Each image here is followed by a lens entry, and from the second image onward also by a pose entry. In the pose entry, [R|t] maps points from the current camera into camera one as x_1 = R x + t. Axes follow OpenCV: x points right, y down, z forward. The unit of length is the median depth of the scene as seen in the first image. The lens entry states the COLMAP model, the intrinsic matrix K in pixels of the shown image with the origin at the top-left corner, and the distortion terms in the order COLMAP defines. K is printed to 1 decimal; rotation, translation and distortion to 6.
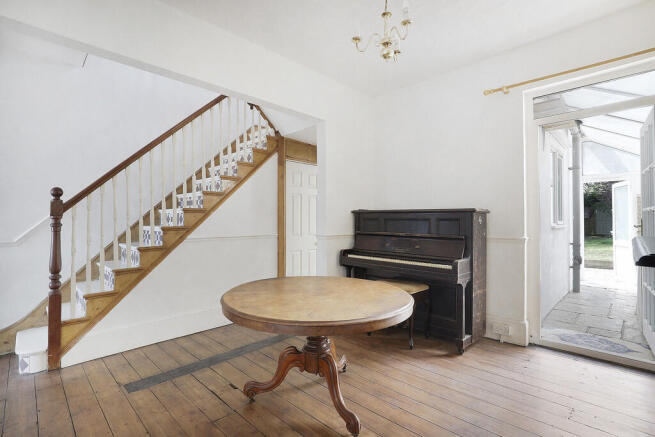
lens RADIAL K [[312.4, 0, 326.2], [0, 312.4, 218.5], [0, 0, 1]] dist [-0.027573, -0.000740]
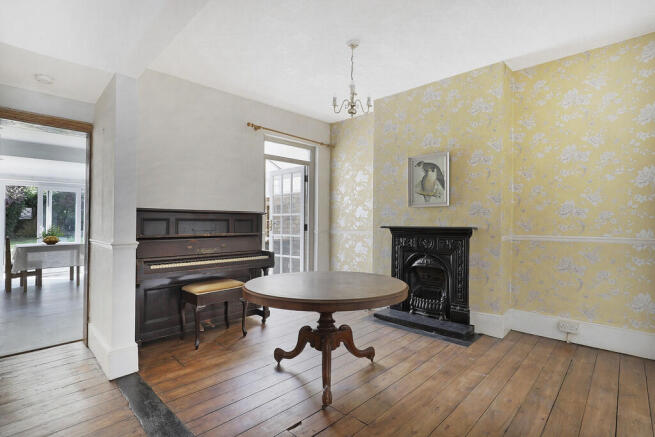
lens RADIAL K [[312.4, 0, 324.1], [0, 312.4, 217.0], [0, 0, 1]] dist [-0.027573, -0.000740]
pose [[-0.003634, 0.016745, 0.999853, -0.860049], [-0.006646, 0.999837, -0.016769, 0.009111], [-0.999971, -0.006706, -0.003522, 0.723859]]
